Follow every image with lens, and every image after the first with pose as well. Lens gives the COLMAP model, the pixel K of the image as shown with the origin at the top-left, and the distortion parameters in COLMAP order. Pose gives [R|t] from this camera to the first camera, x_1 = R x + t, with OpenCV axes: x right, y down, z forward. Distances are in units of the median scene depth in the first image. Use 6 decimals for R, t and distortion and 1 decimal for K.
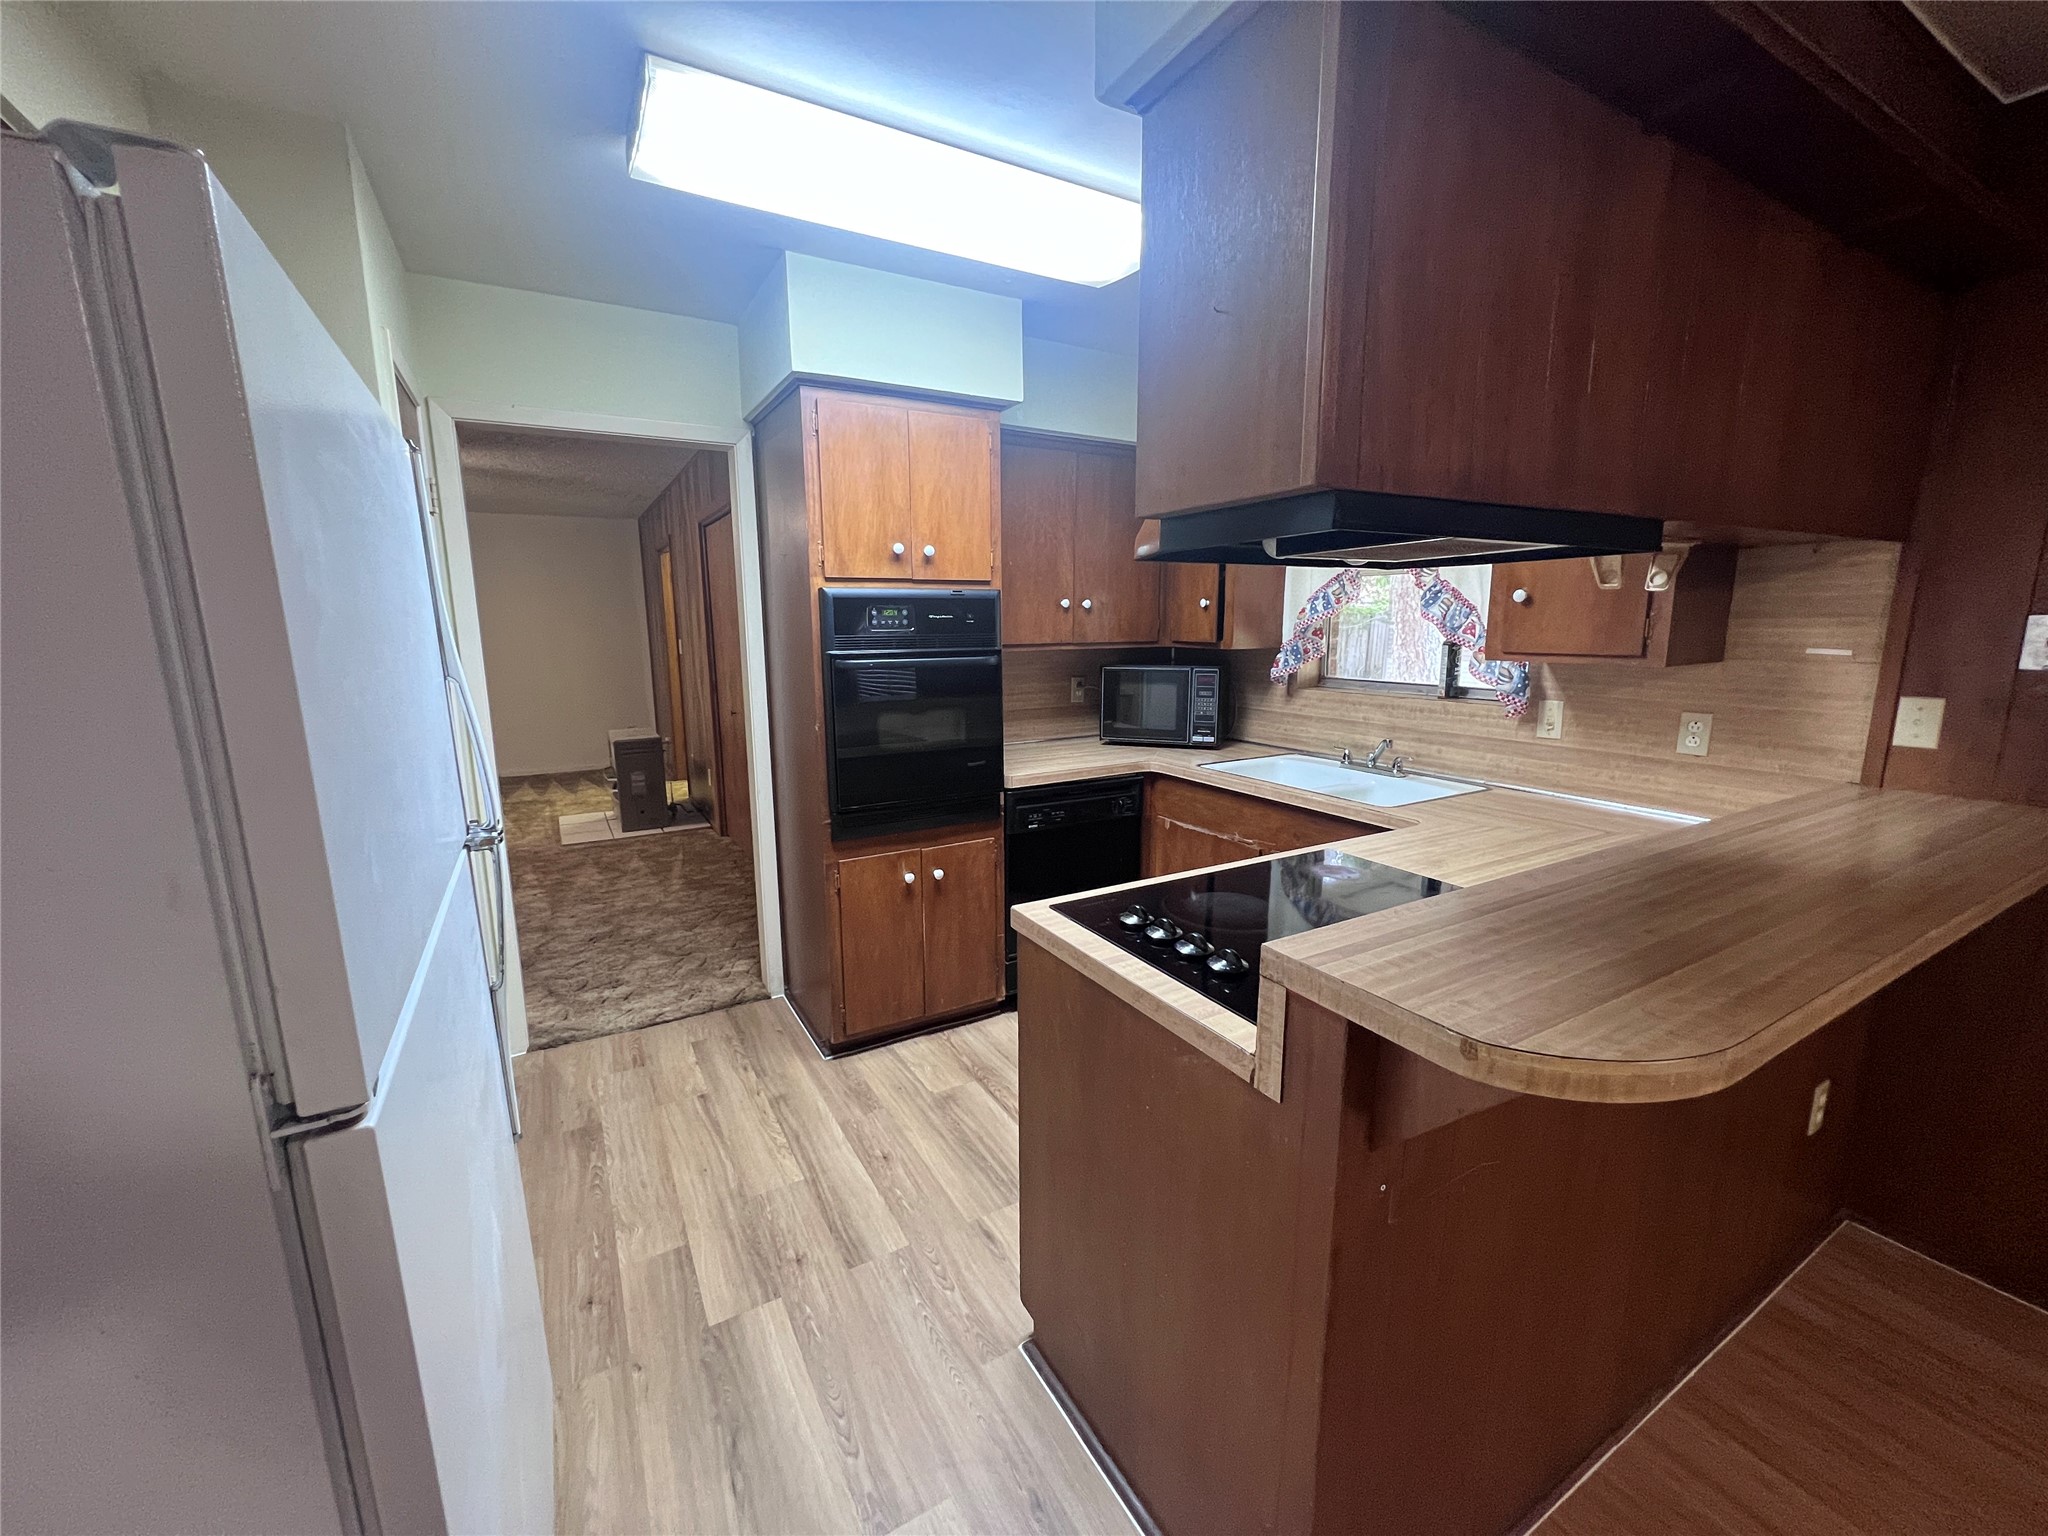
lens RADIAL K [[819.0, 0, 1014.4], [0, 819.0, 765.7], [0, 0, 1]] dist [-0.001304, 0.000583]
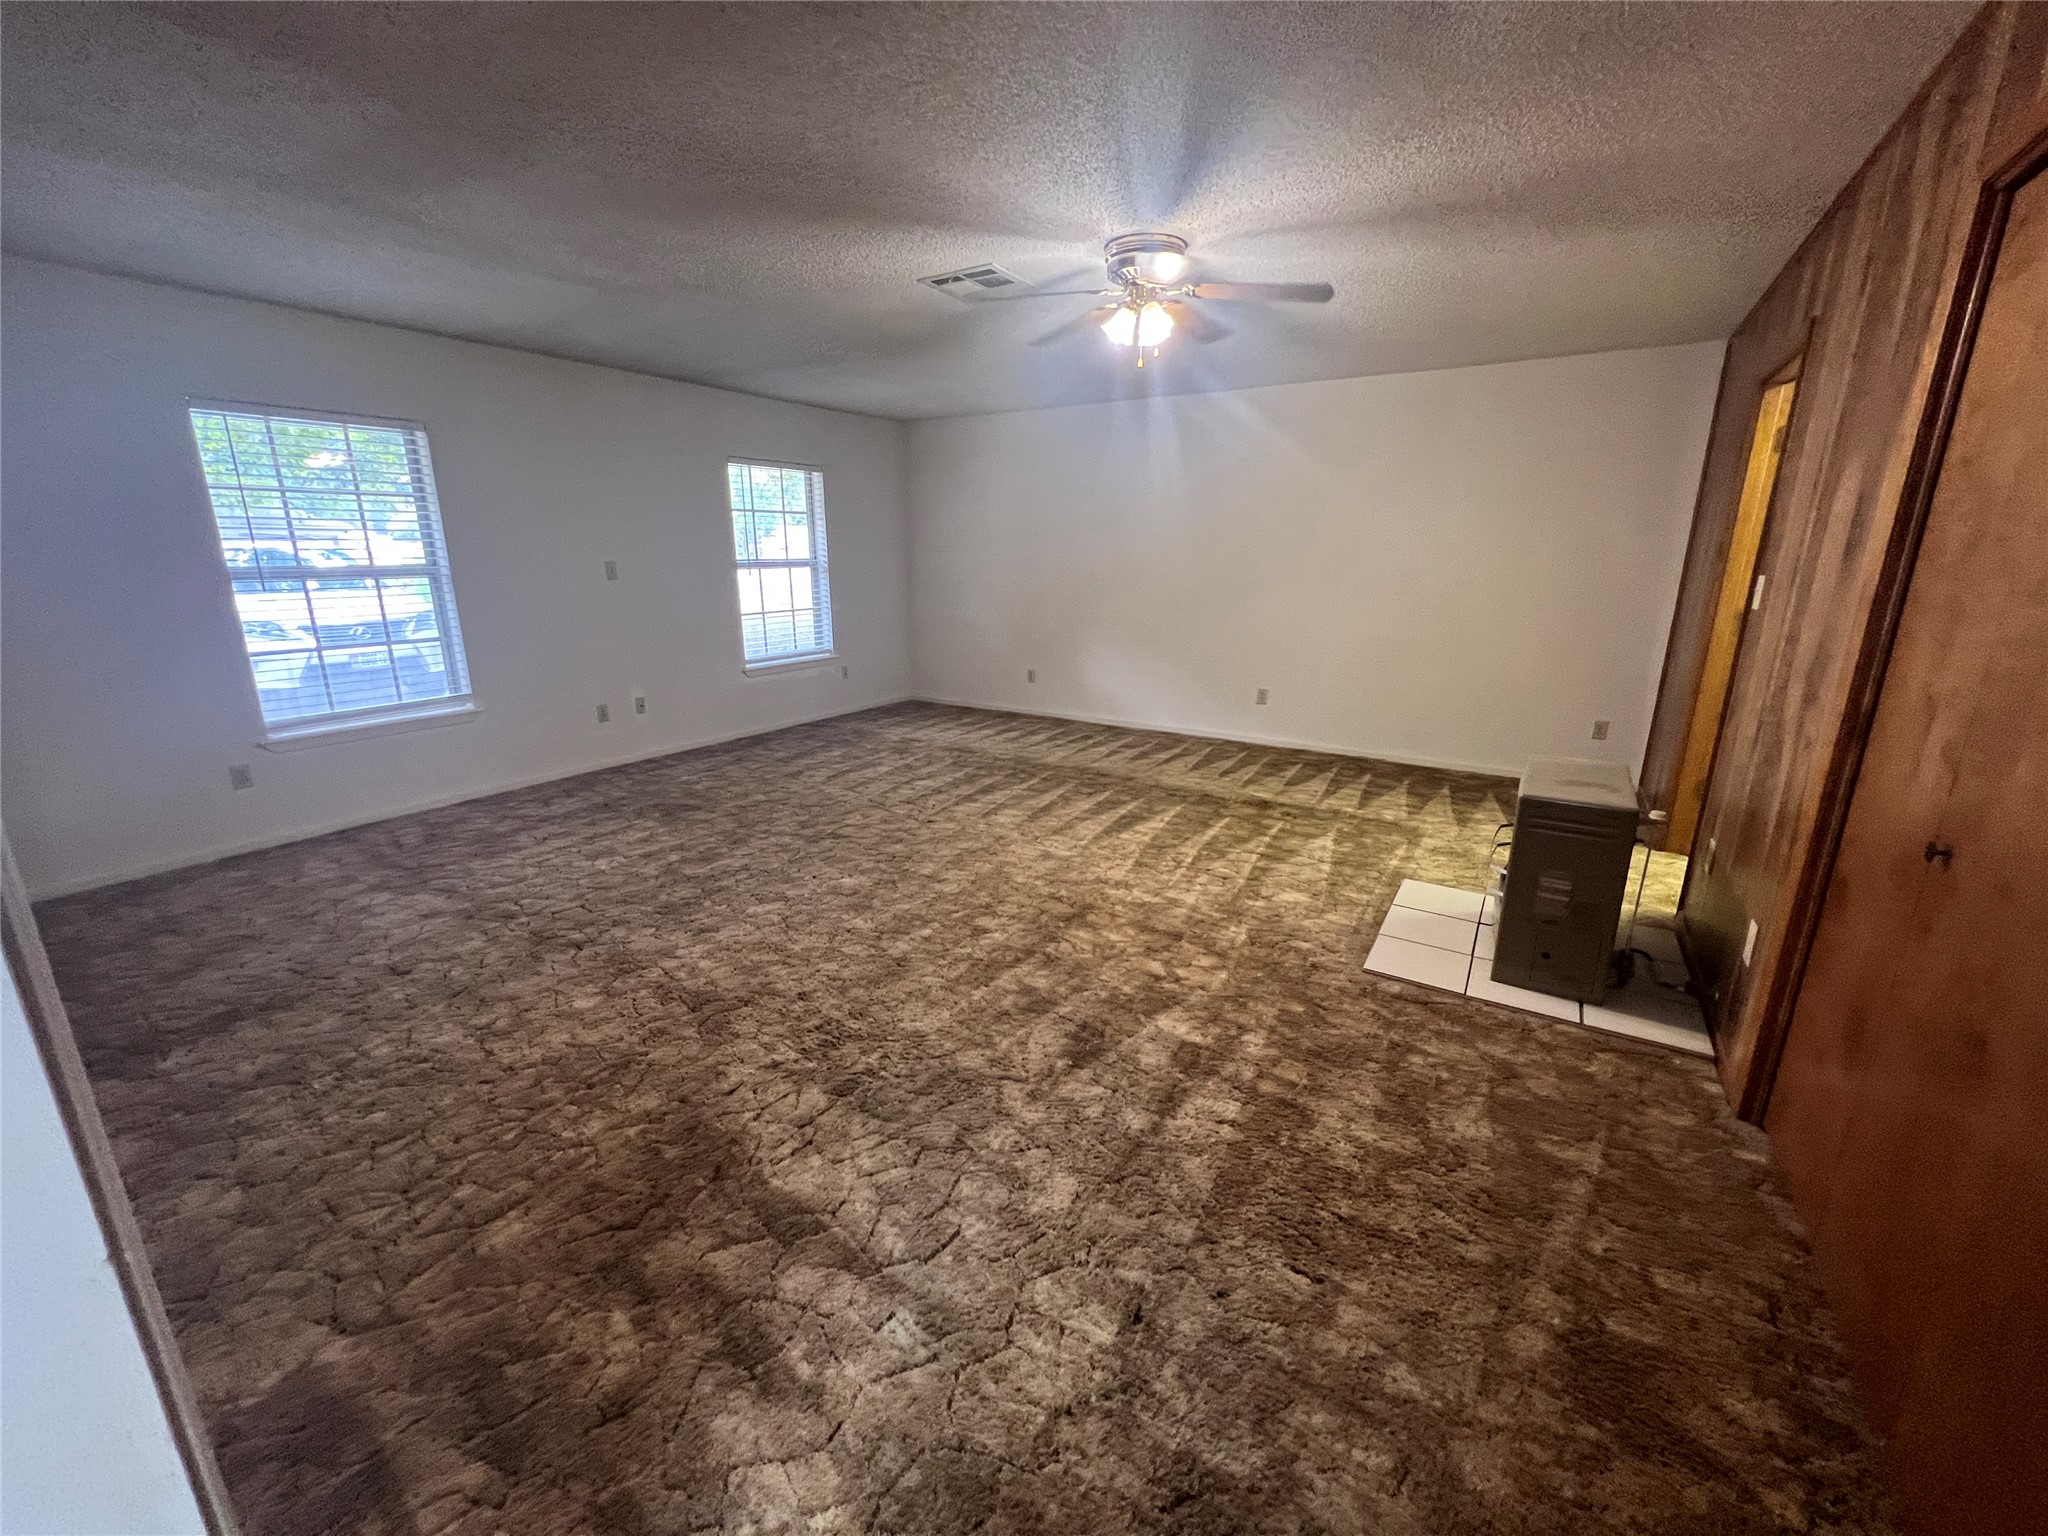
lens RADIAL K [[819.0, 0, 1013.6], [0, 819.0, 768.5], [0, 0, 1]] dist [-0.001304, 0.000583]
pose [[0.460011, 0.237824, -0.855470, -0.481197], [-0.156746, 0.970081, 0.185399, -0.179538], [0.873968, 0.048806, 0.483526, 1.102544]]
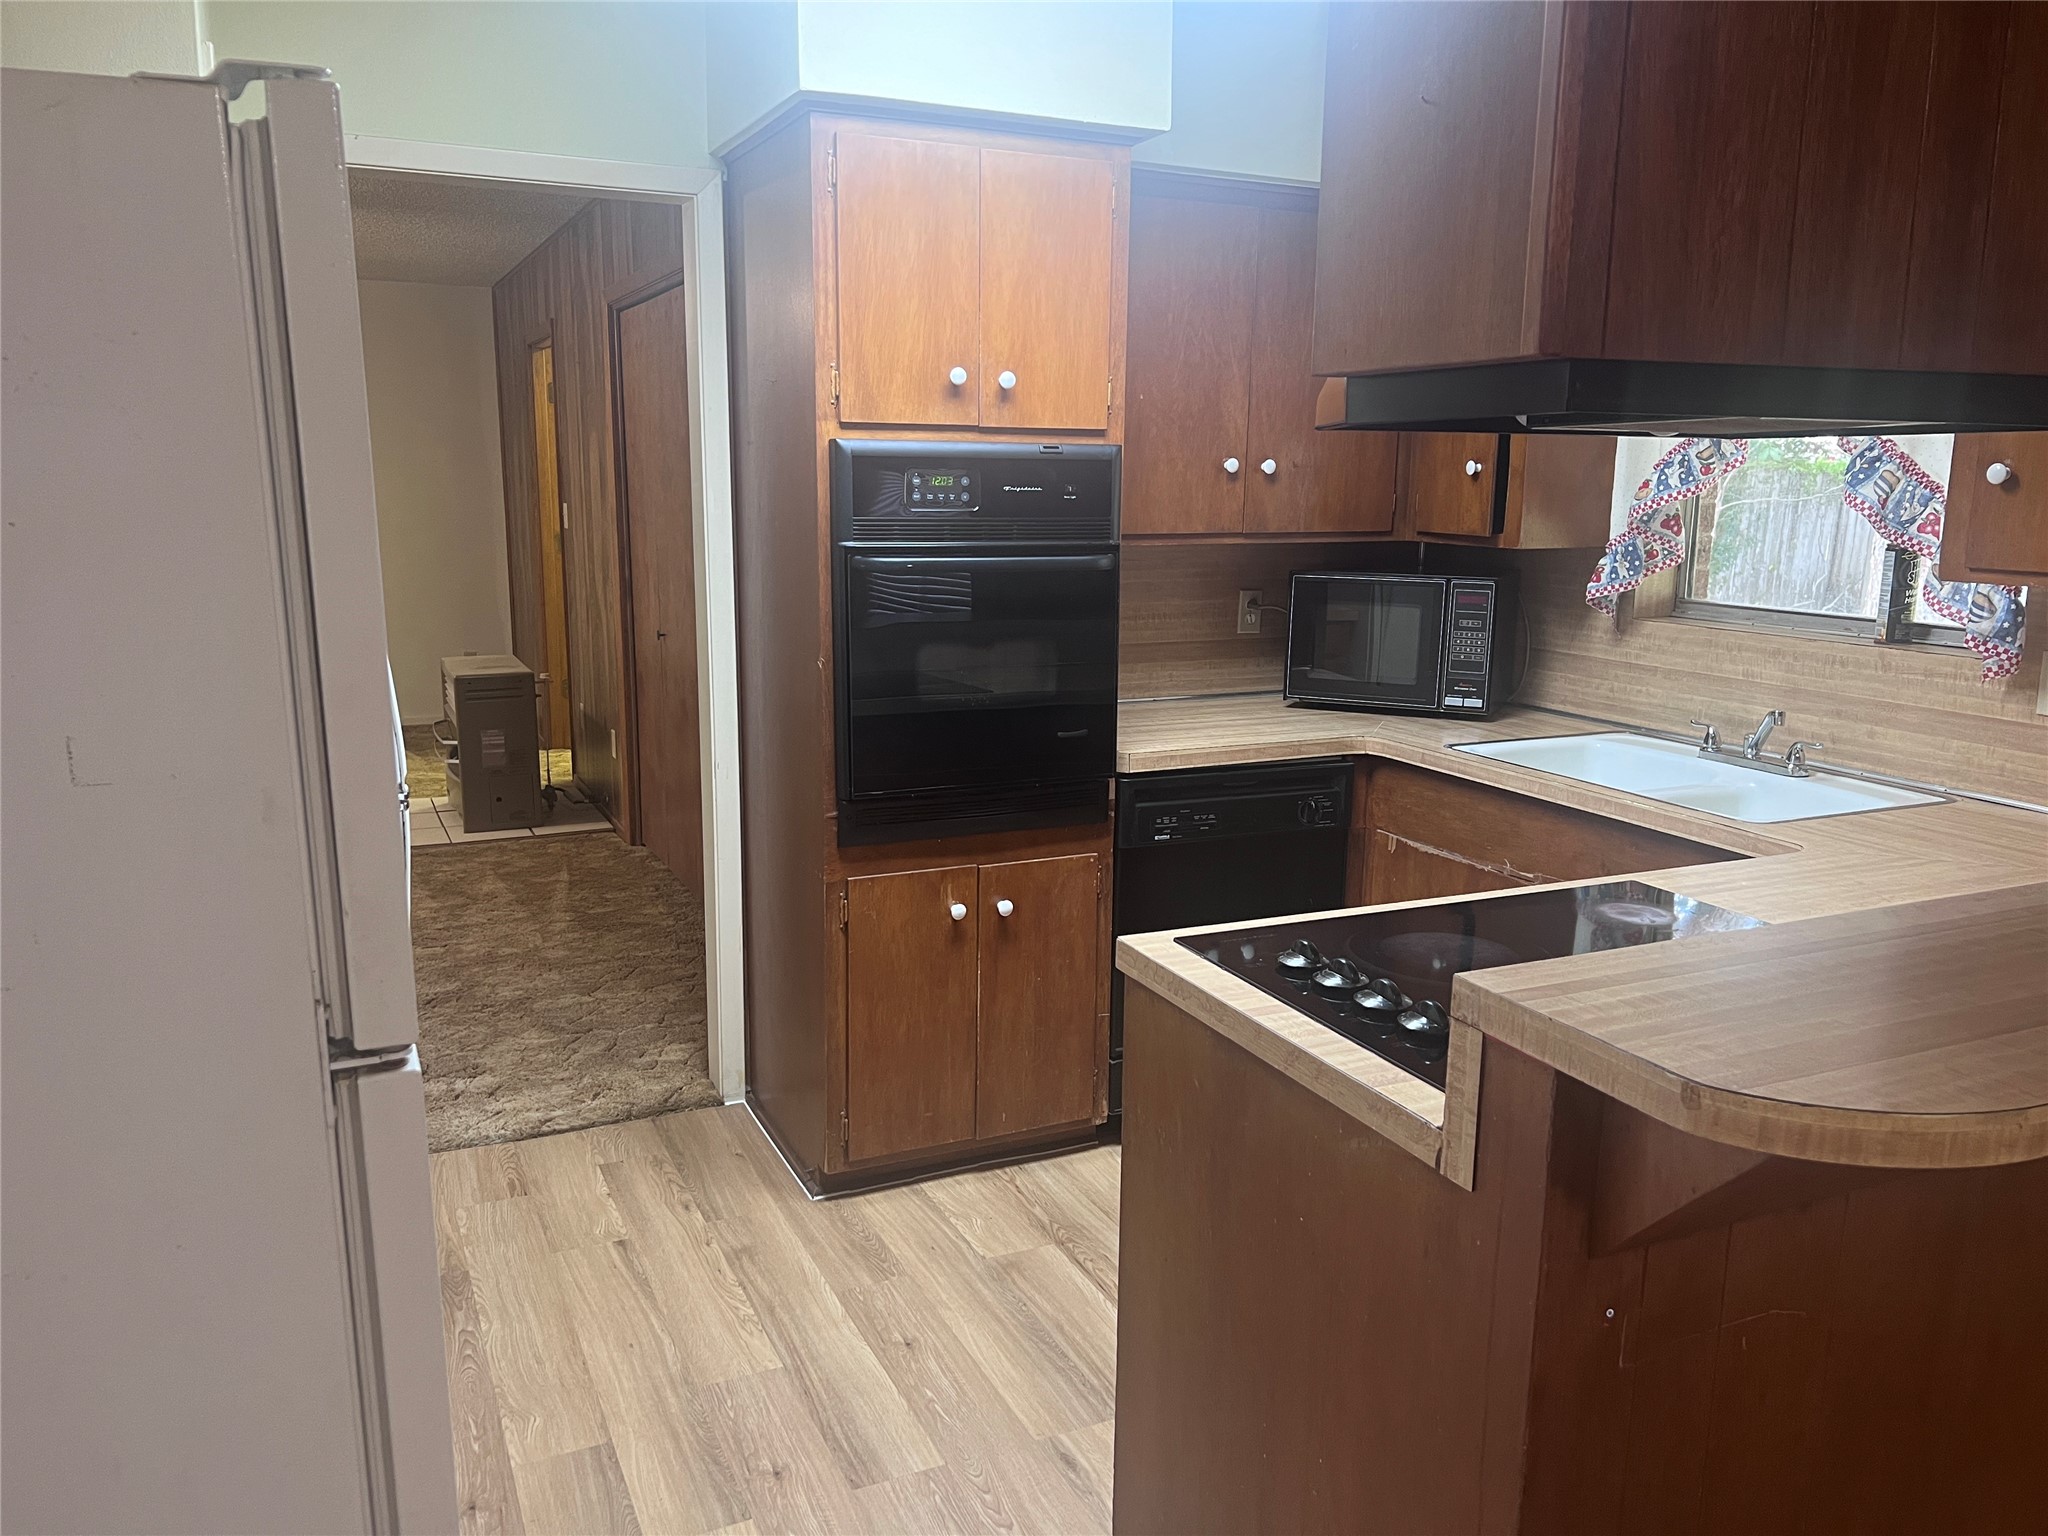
lens RADIAL K [[1540.7, 0, 1022.0], [0, 1540.7, 771.4], [0, 0, 1]] dist [0.040150, -0.036960]
pose [[0.996365, 0.034210, -0.078021, 0.007001], [-0.032895, 0.999295, 0.018081, 0.009068], [0.078585, -0.015449, 0.996788, -0.153032]]
